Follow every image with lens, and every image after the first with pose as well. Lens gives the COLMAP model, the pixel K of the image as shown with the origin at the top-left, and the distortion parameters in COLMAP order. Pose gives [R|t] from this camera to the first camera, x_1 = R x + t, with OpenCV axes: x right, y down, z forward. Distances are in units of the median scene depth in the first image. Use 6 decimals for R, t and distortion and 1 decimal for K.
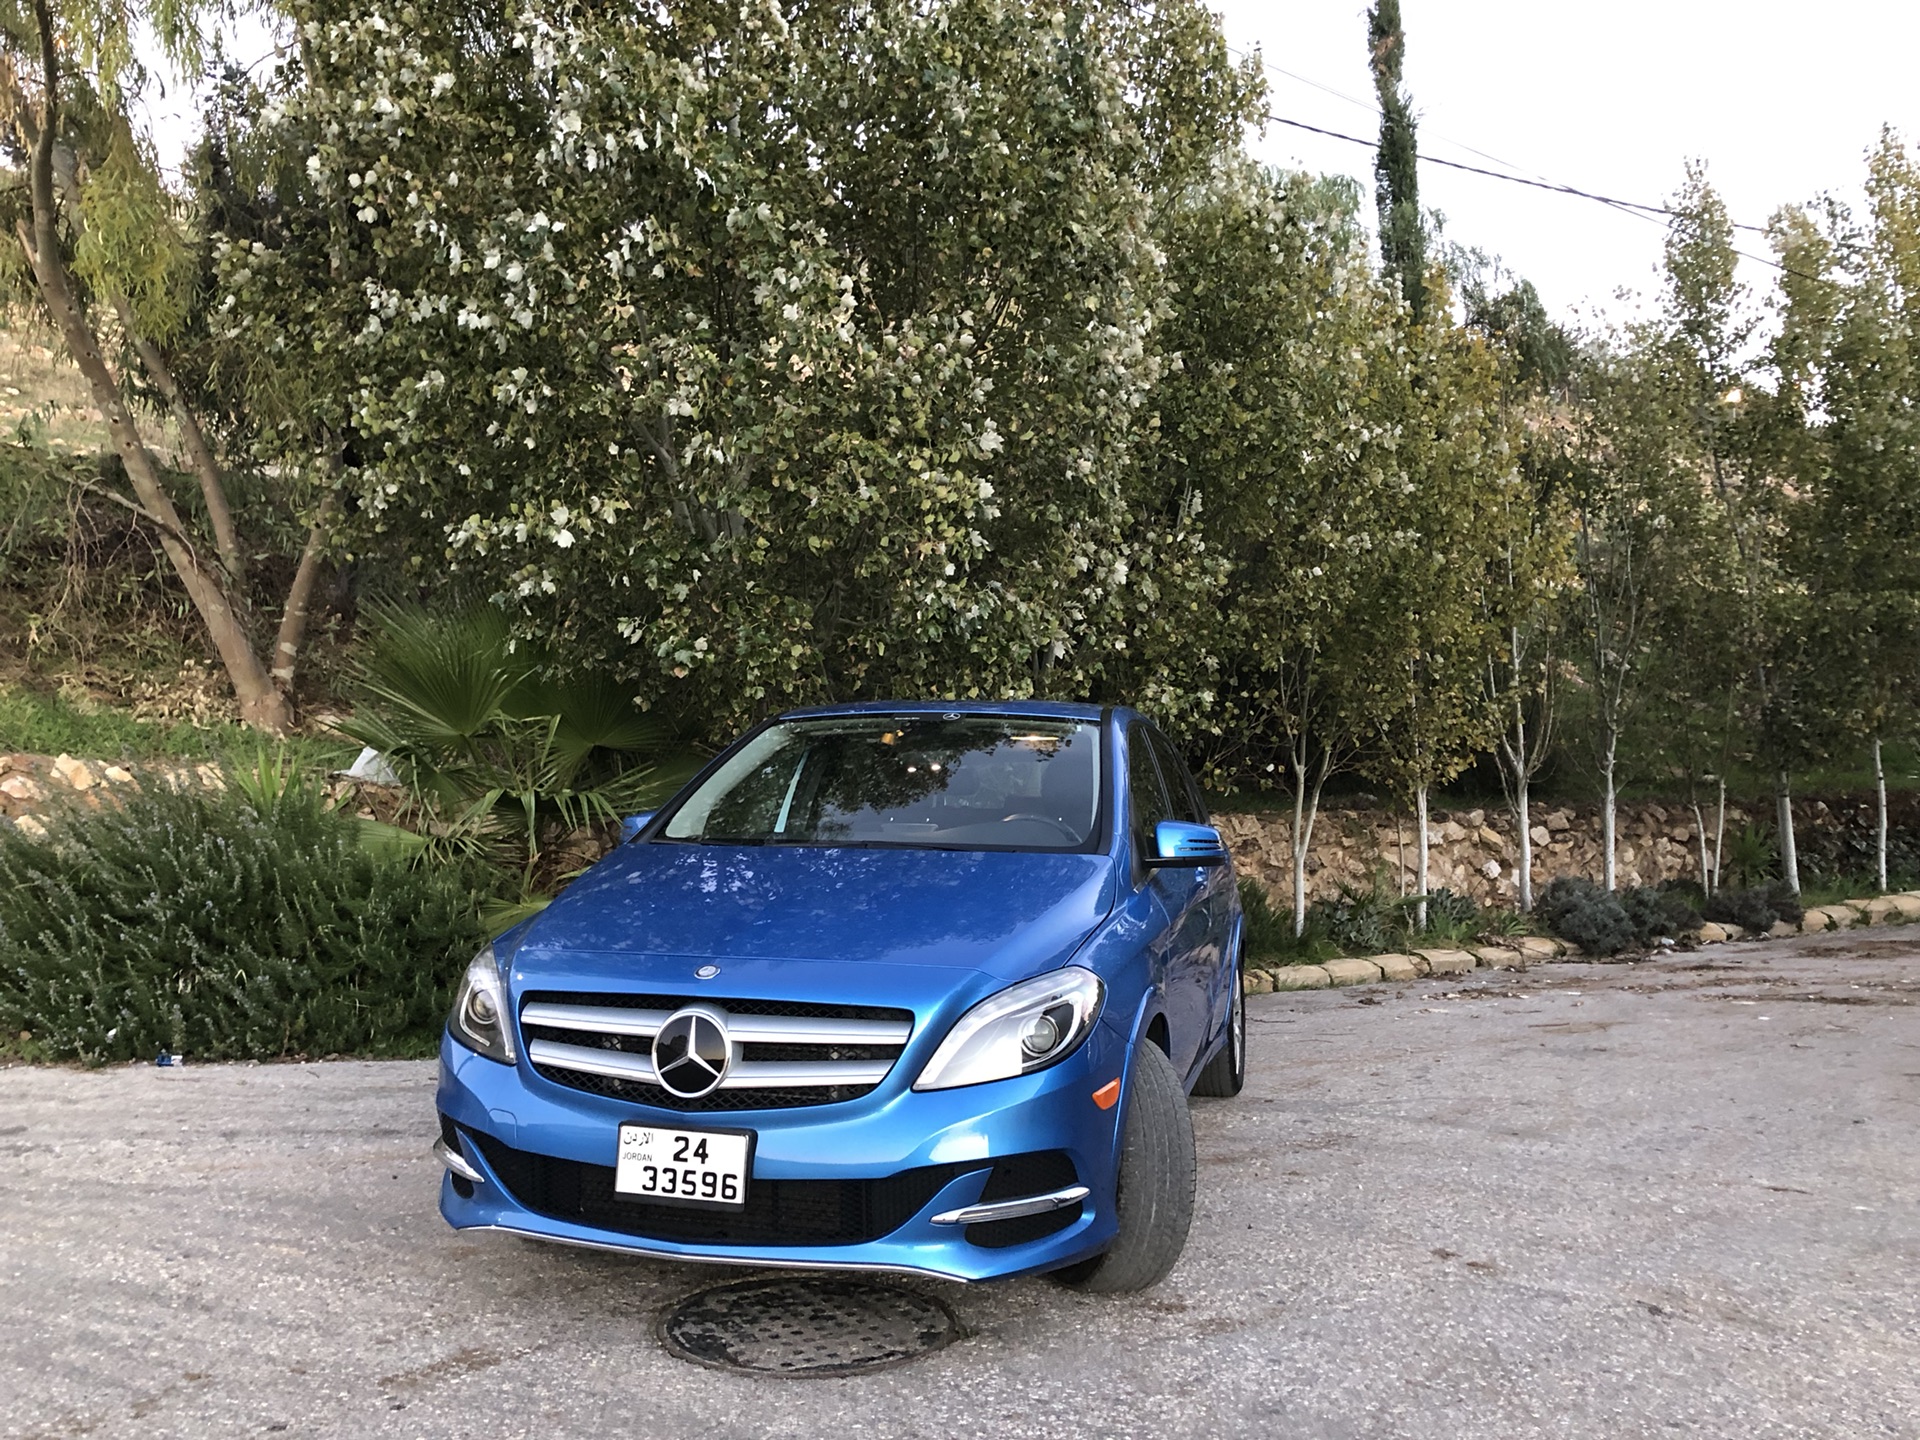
lens RADIAL K [[1562.2, 0, 953.0], [0, 1562.2, 716.6], [0, 0, 1]] dist [0.062180, -0.076503]
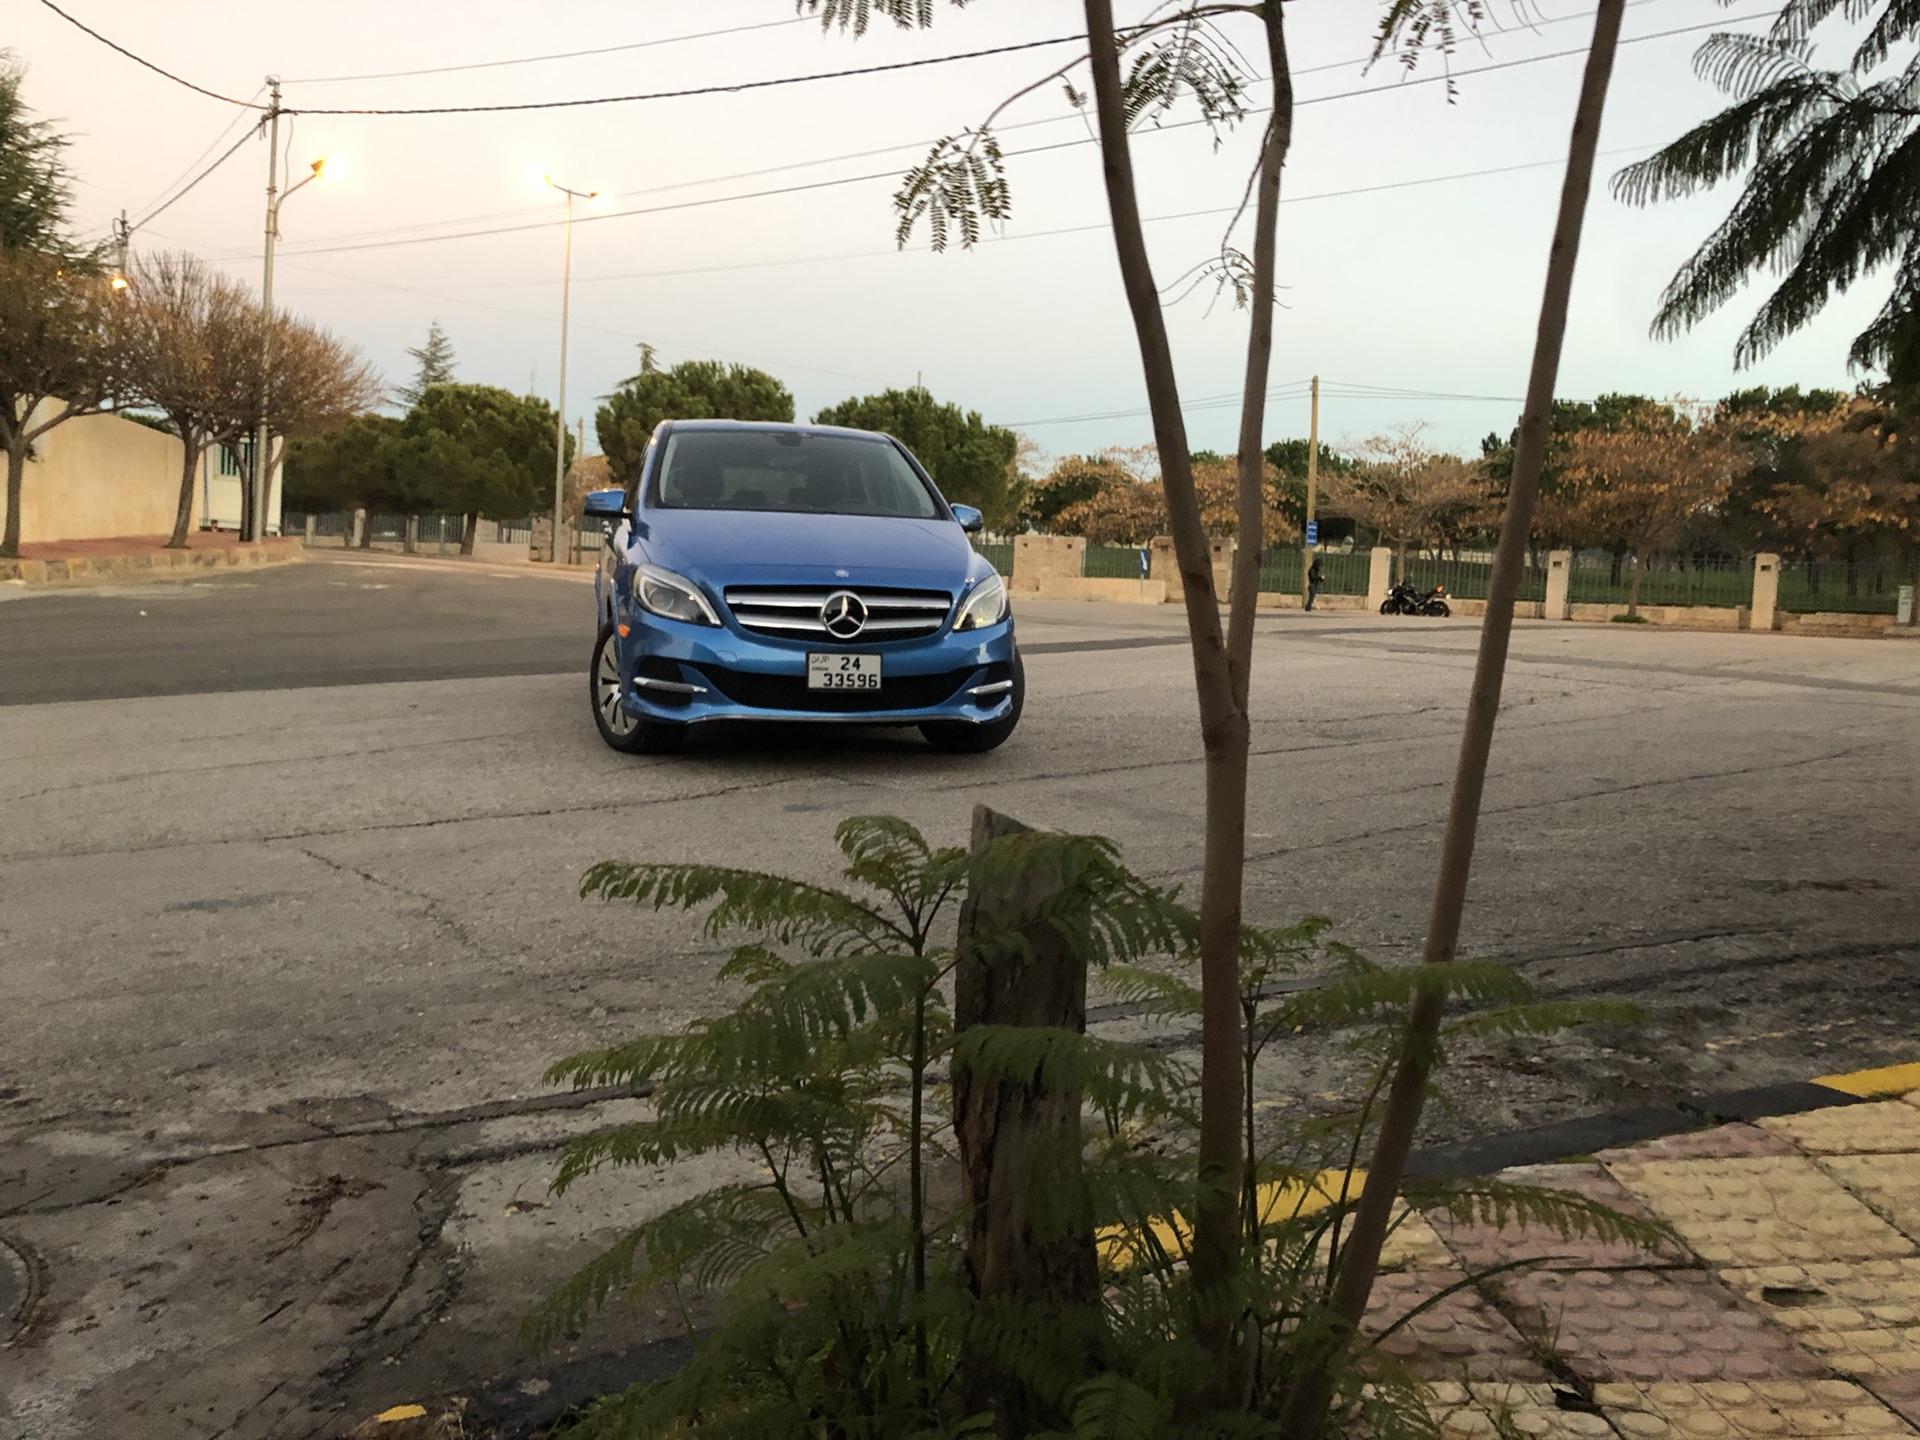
lens RADIAL K [[1562.2, 0, 958.0], [0, 1562.2, 702.1], [0, 0, 1]] dist [0.062180, -0.076503]
pose [[0.862711, -0.038926, 0.504197, -0.929387], [-0.041775, 0.988139, 0.147769, 0.035168], [-0.503969, -0.148544, 0.850853, -0.621957]]
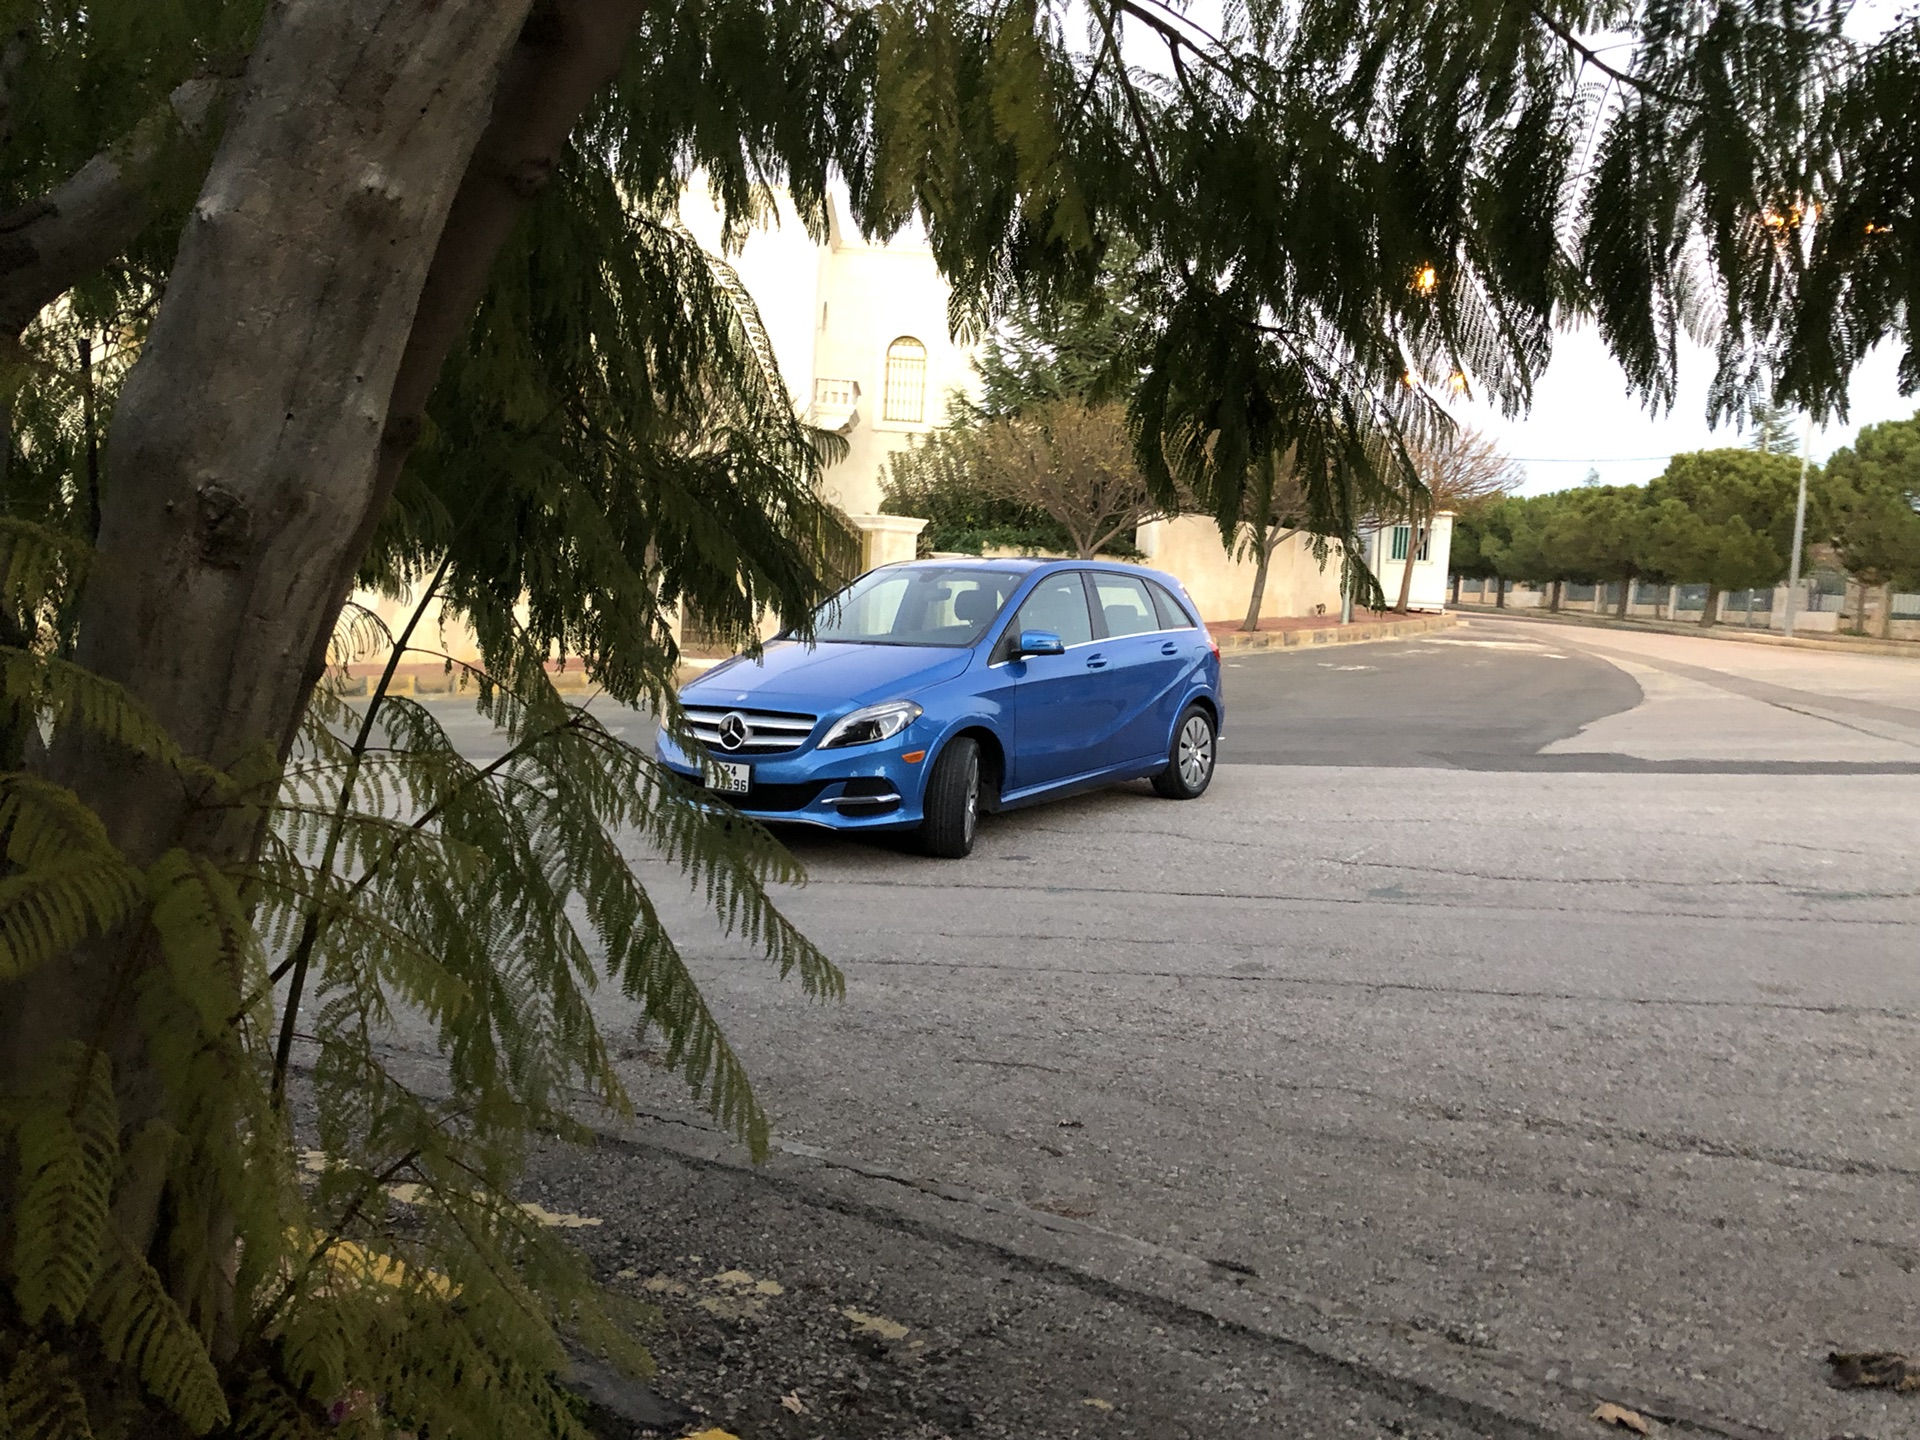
lens RADIAL K [[1562.2, 0, 970.4], [0, 1562.2, 727.4], [0, 0, 1]] dist [0.062180, -0.076503]
pose [[0.943353, 0.027712, -0.330631, 0.882083], [0.018509, 0.990559, 0.135835, -0.094974], [0.331274, -0.134260, 0.933933, -0.995916]]
